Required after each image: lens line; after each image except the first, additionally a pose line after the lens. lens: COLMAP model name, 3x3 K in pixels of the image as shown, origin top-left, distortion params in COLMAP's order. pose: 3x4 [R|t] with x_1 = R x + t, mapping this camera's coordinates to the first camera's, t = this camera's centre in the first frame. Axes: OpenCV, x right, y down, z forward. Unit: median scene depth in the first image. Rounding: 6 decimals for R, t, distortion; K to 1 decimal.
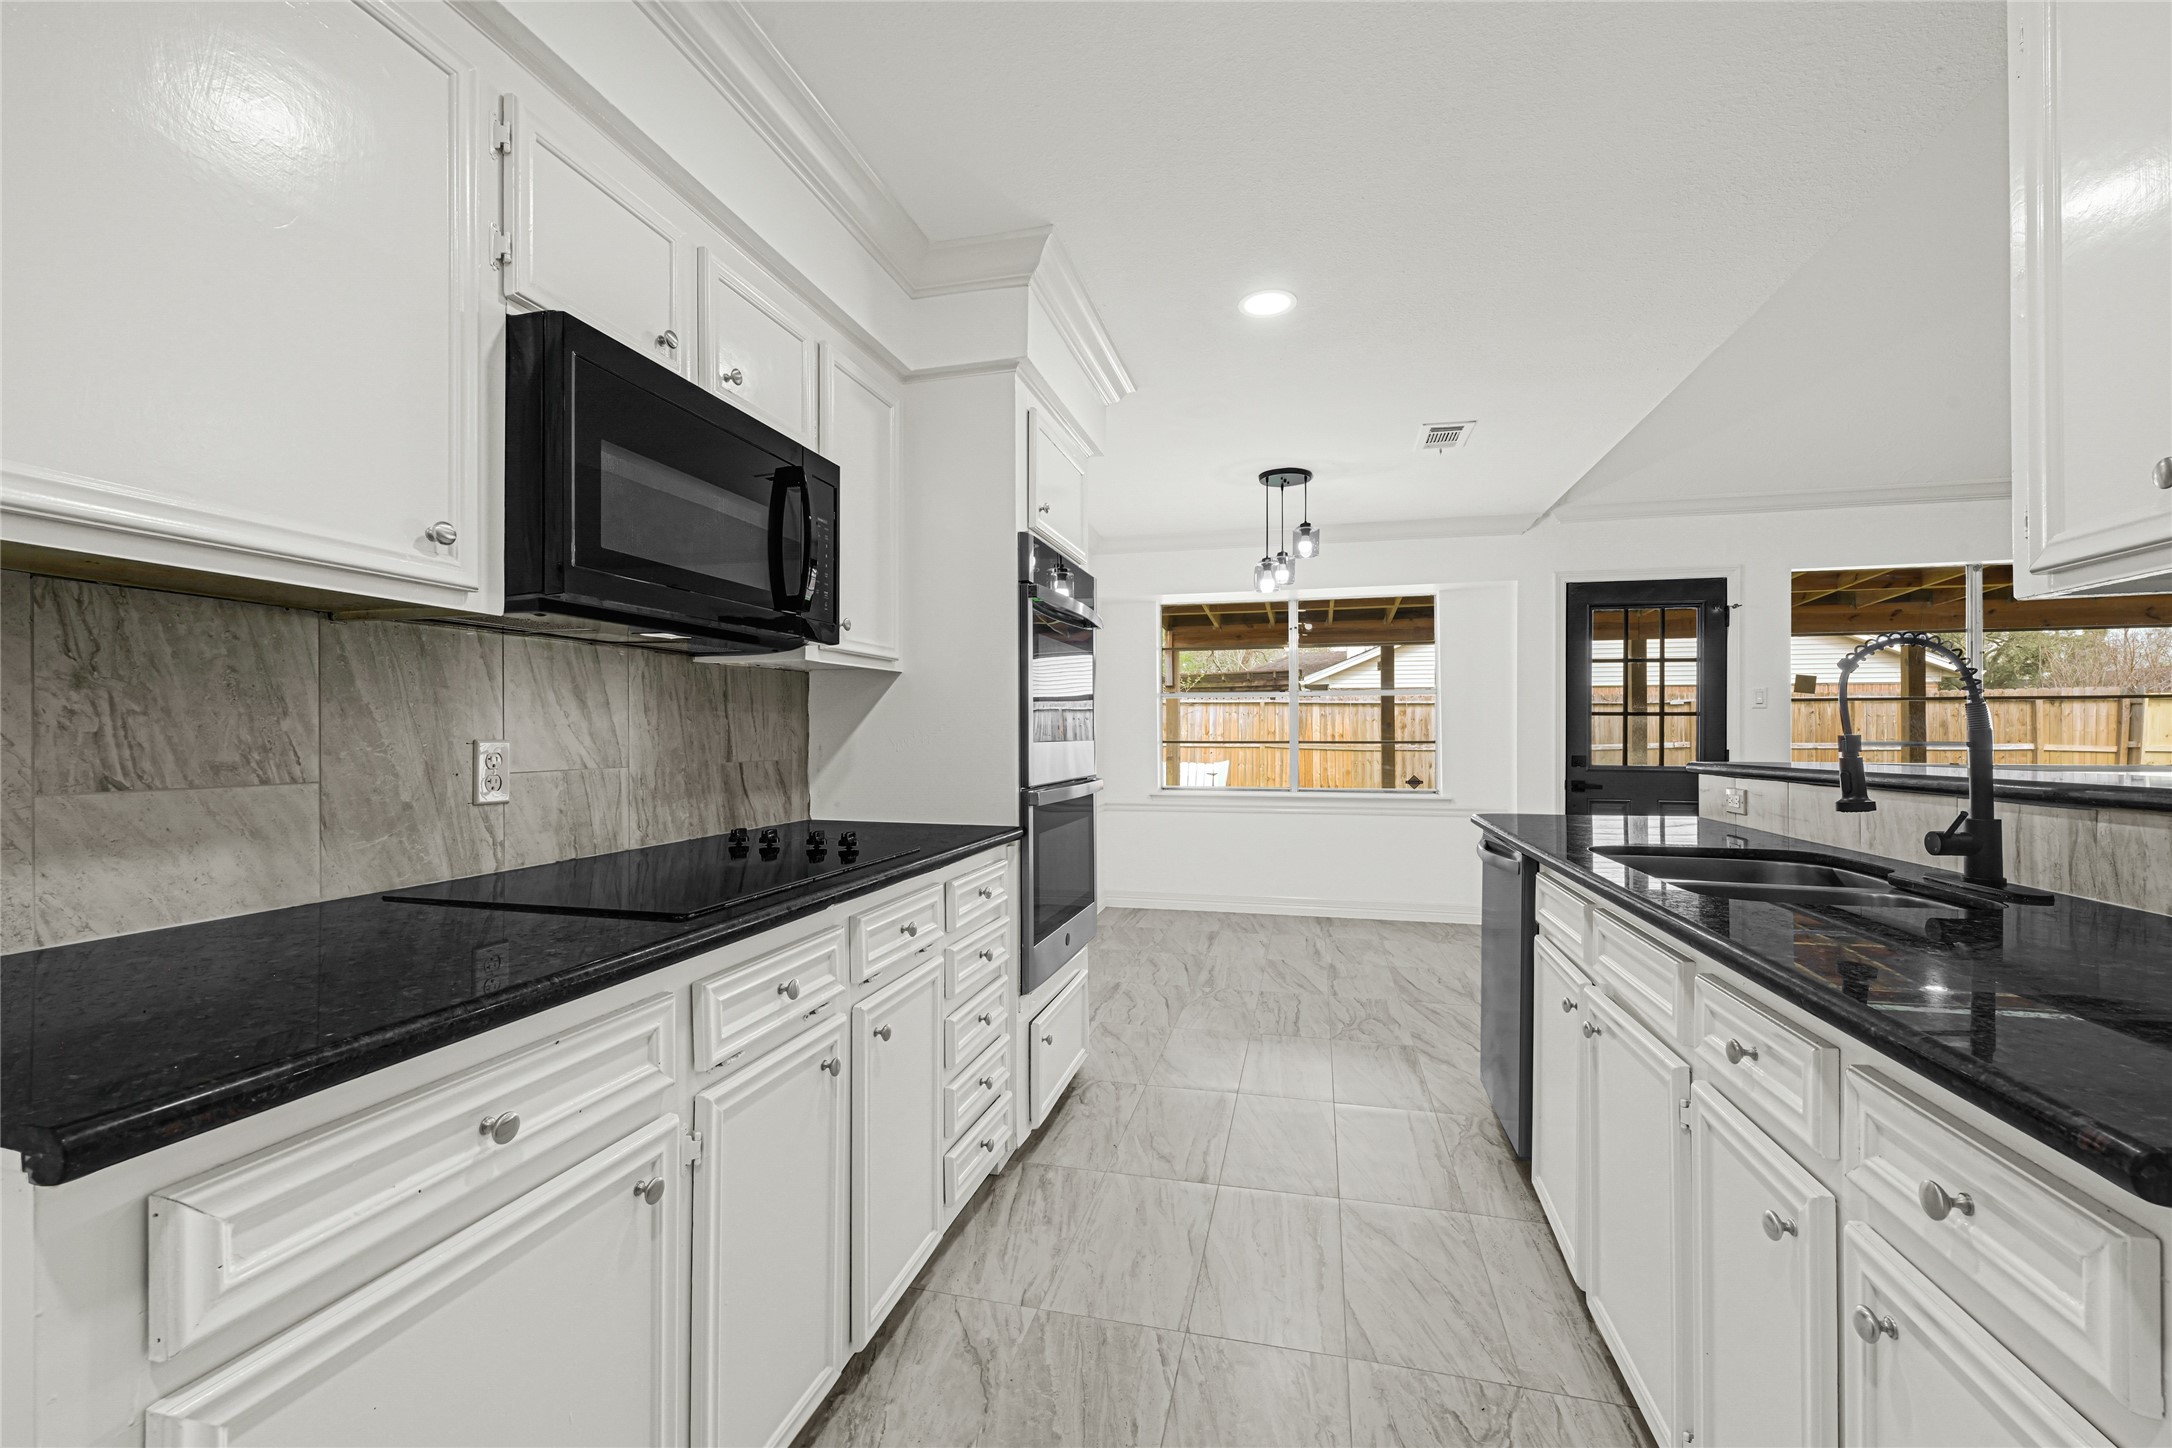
lens RADIAL K [[891.9, 0, 1086.5], [0, 891.9, 734.7], [0, 0, 1]] dist [-0.000180, 0.000008]
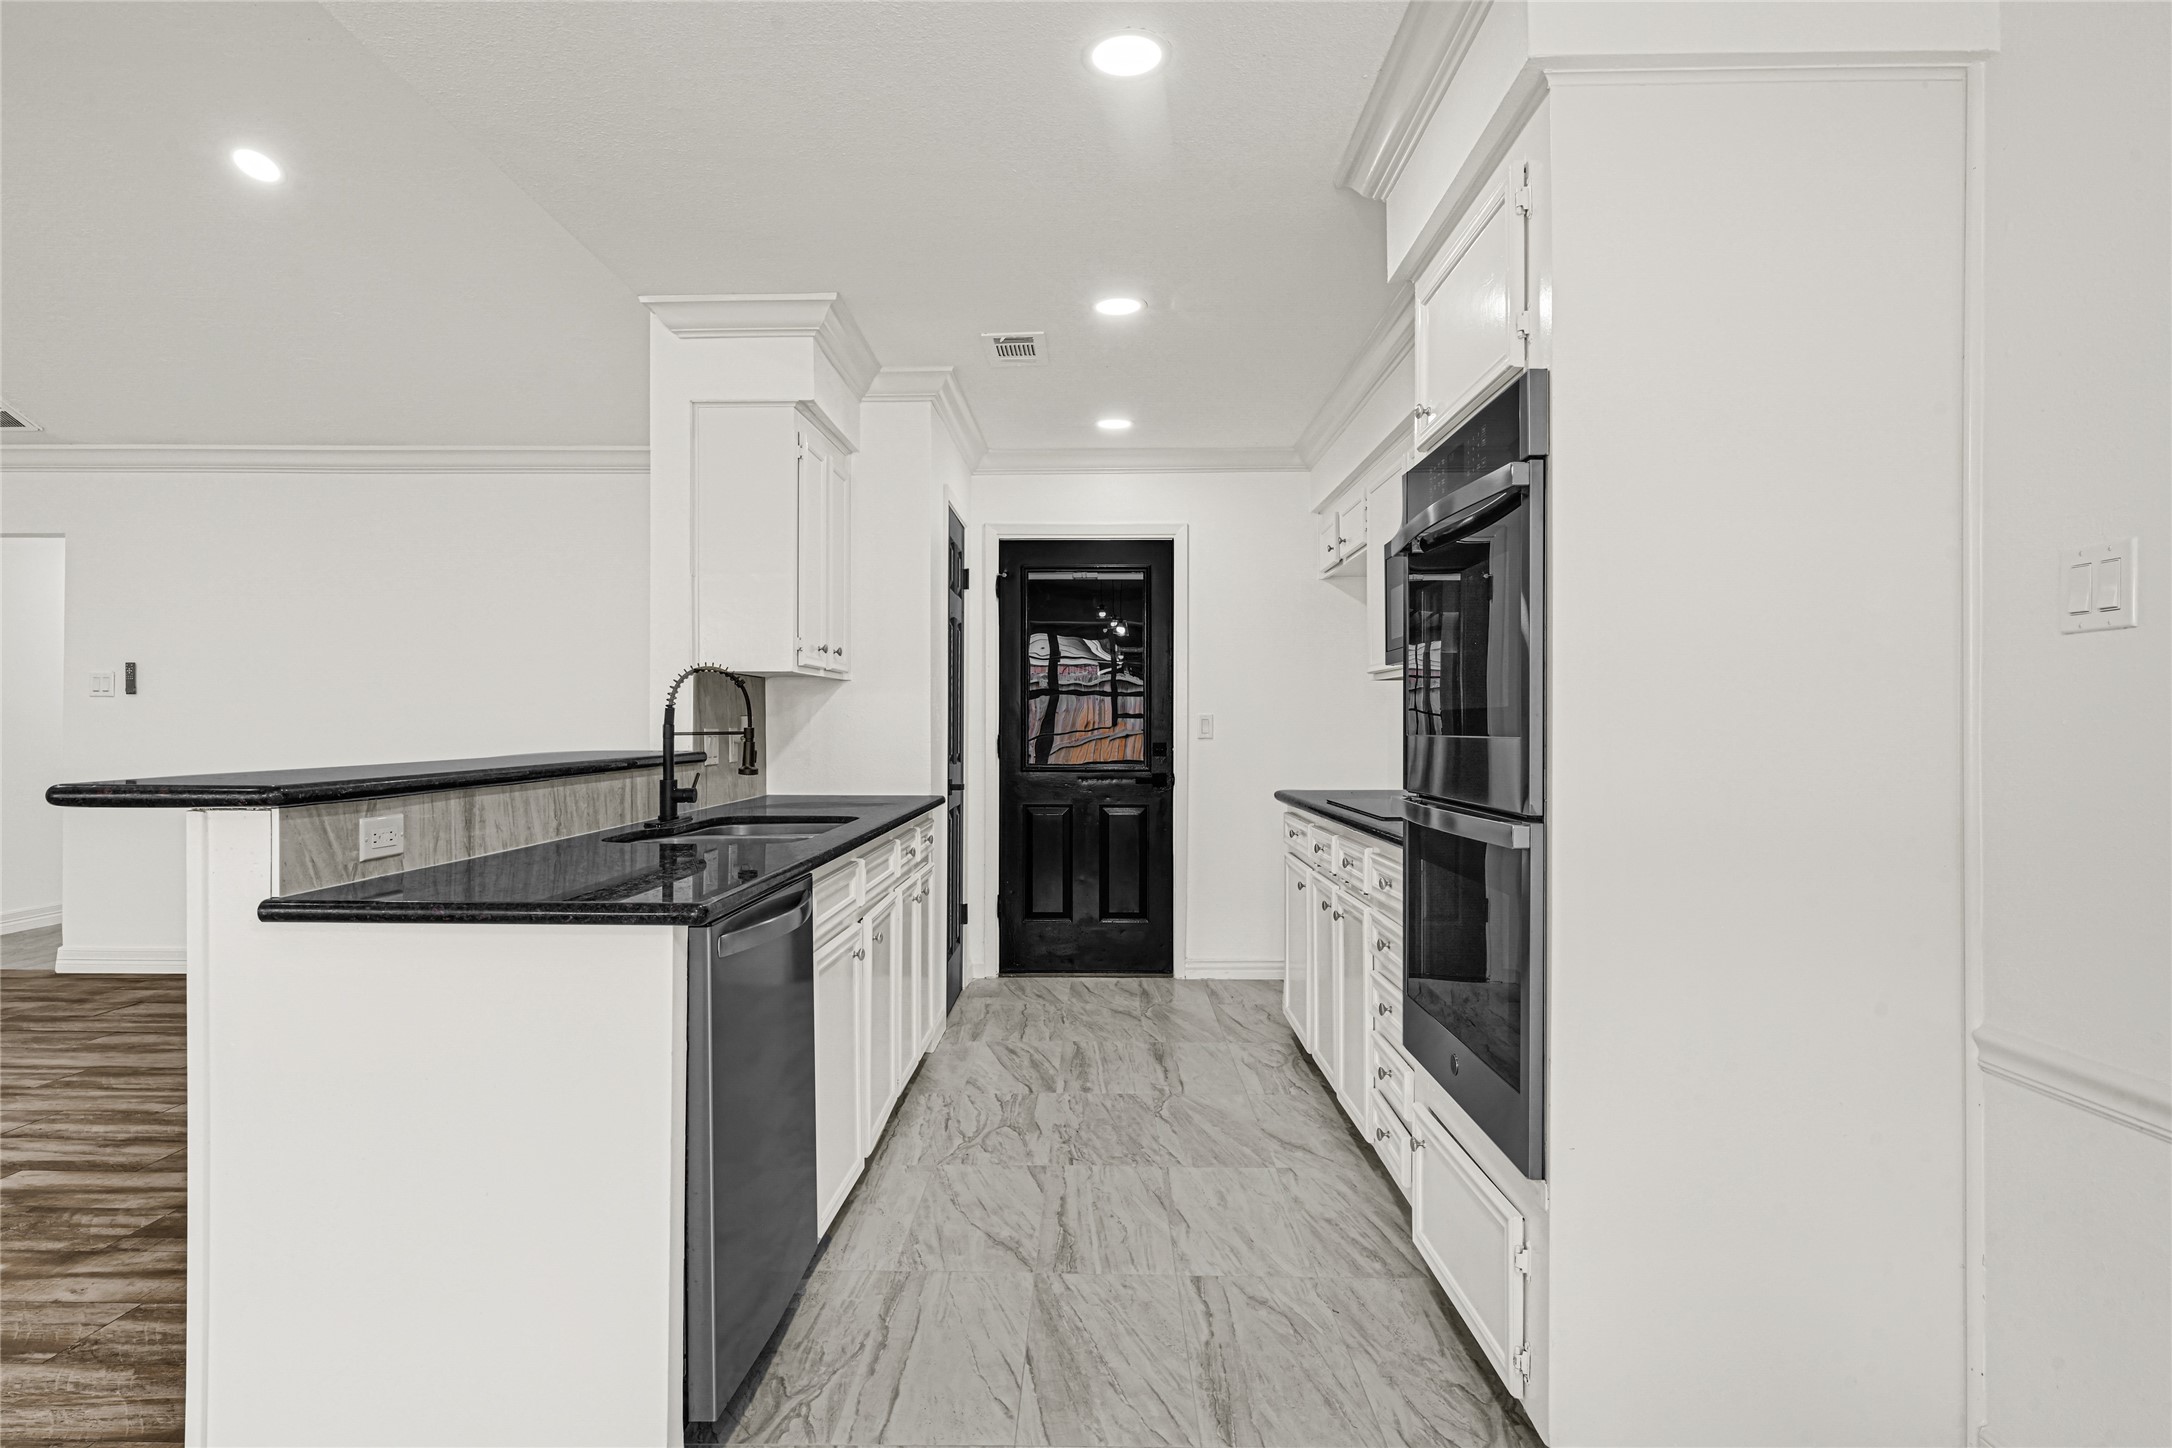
lens RADIAL K [[1183.5, 0, 1088.4], [0, 1183.5, 725.4], [0, 0, 1]] dist [-0.002928, 0.000816]
pose [[-0.970670, 0.001421, -0.240411, 0.517865], [0.001543, 0.999999, -0.000317, -0.000303], [0.240410, -0.000679, -0.970671, 2.162726]]
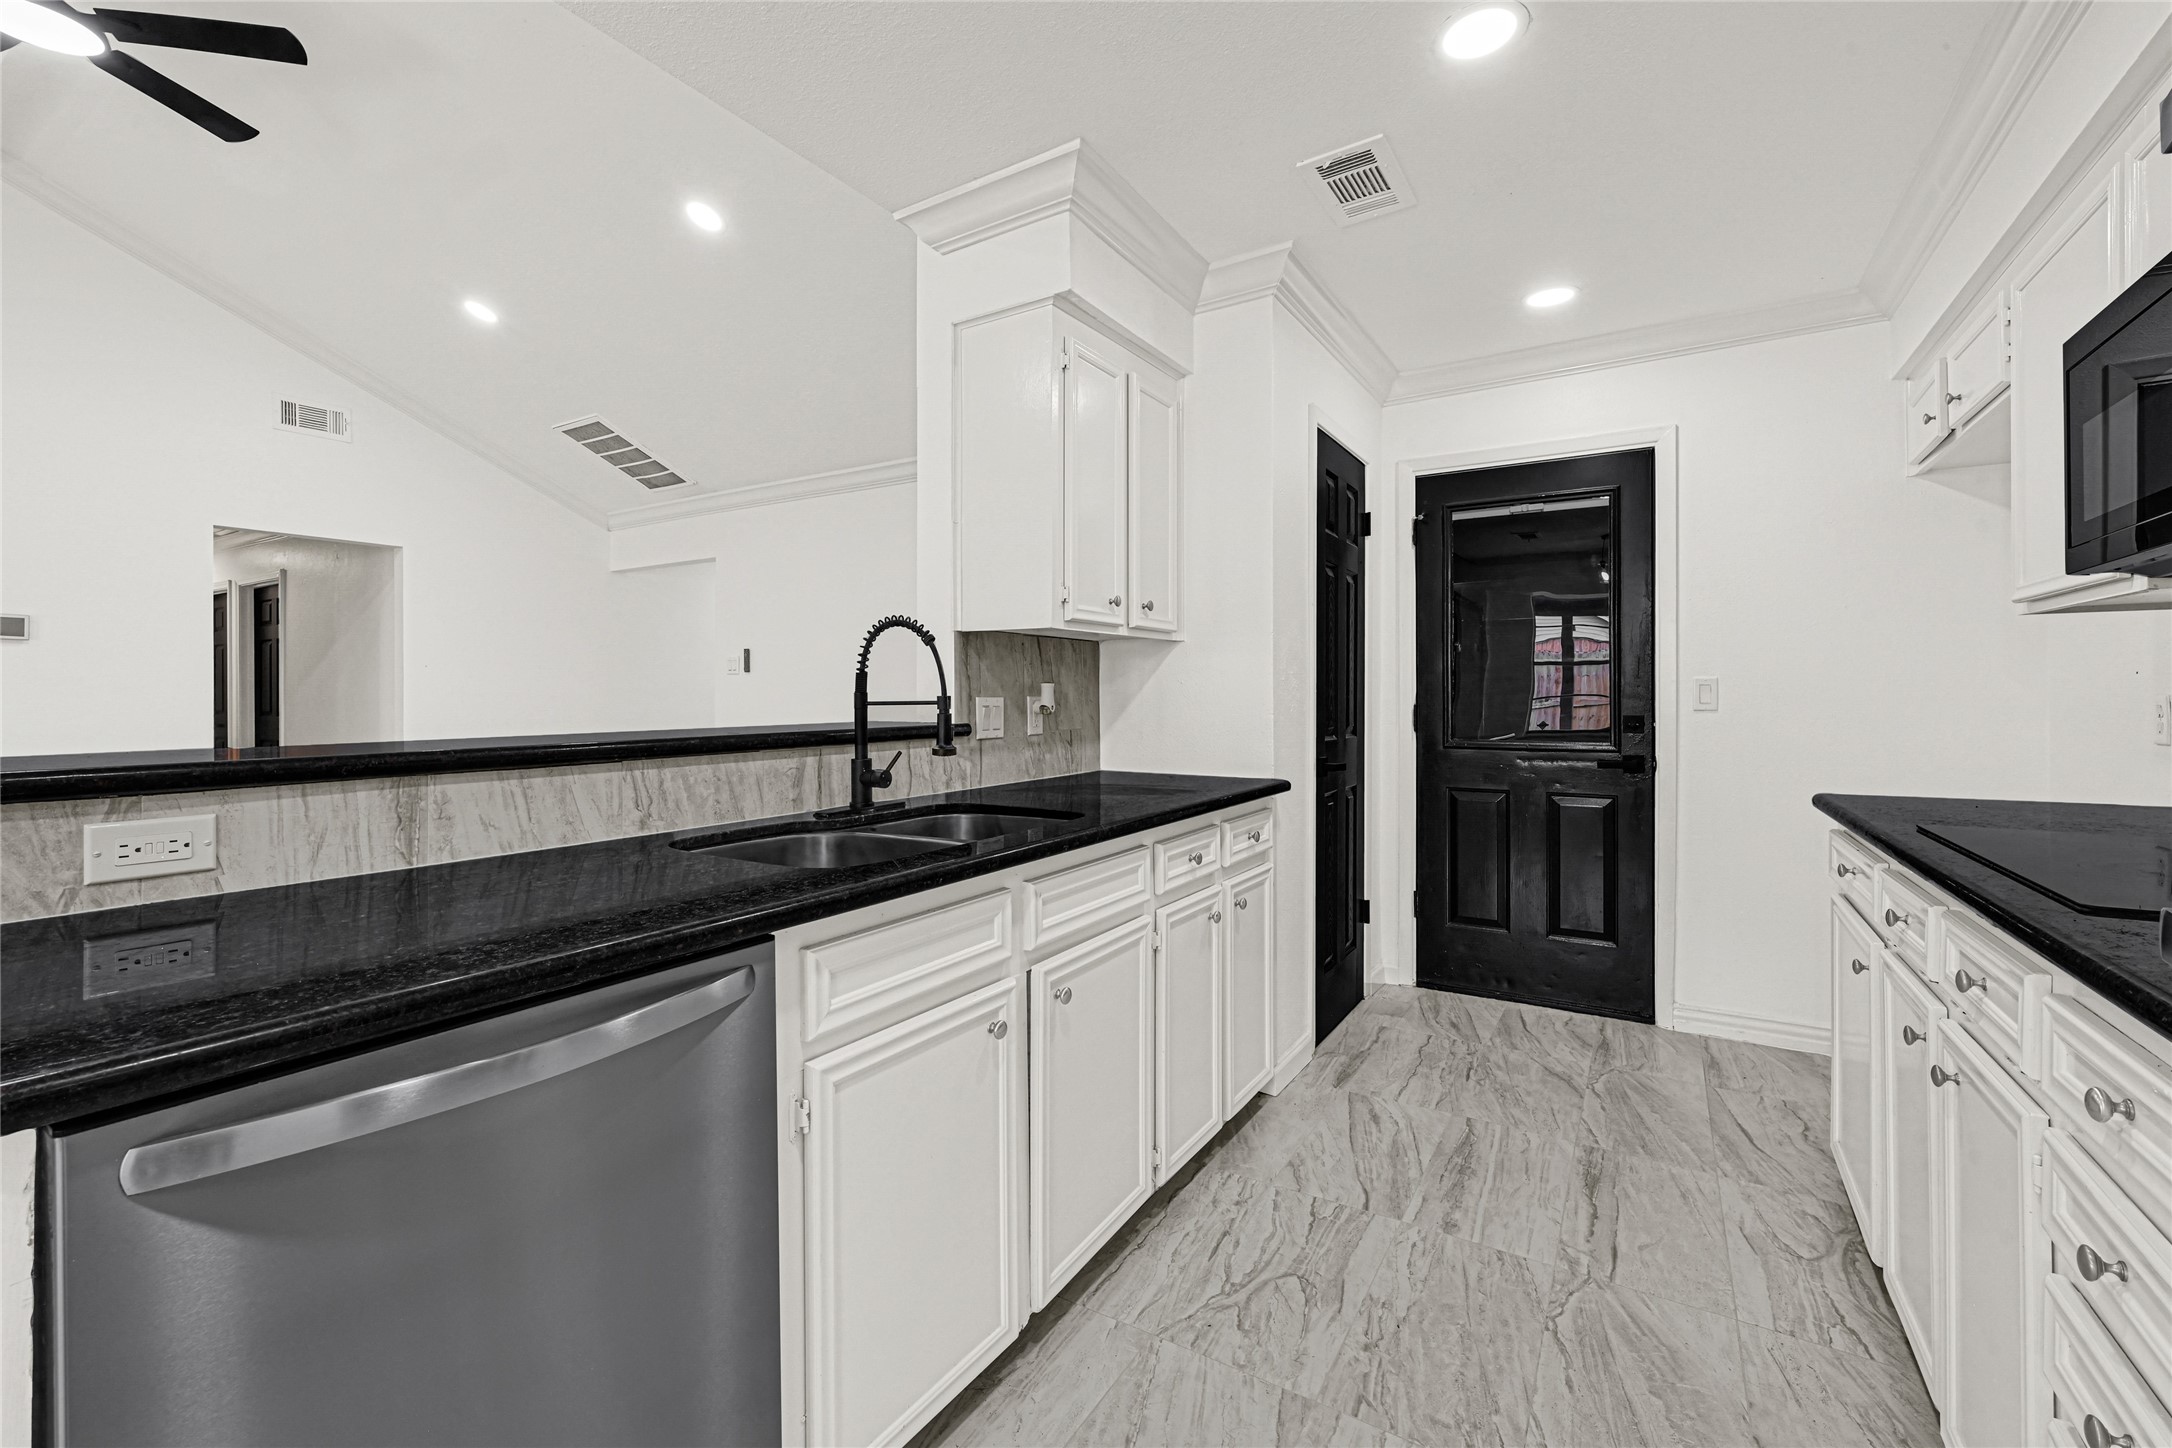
lens RADIAL K [[919.1, 0, 1084.4], [0, 919.1, 695.9], [0, 0, 1]] dist [0.000677, -0.000128]
pose [[-0.954307, 0.002879, 0.298813, 0.180304], [0.002784, 0.999996, -0.000745, 0.002228], [-0.298814, 0.000120, -0.954311, 1.471487]]
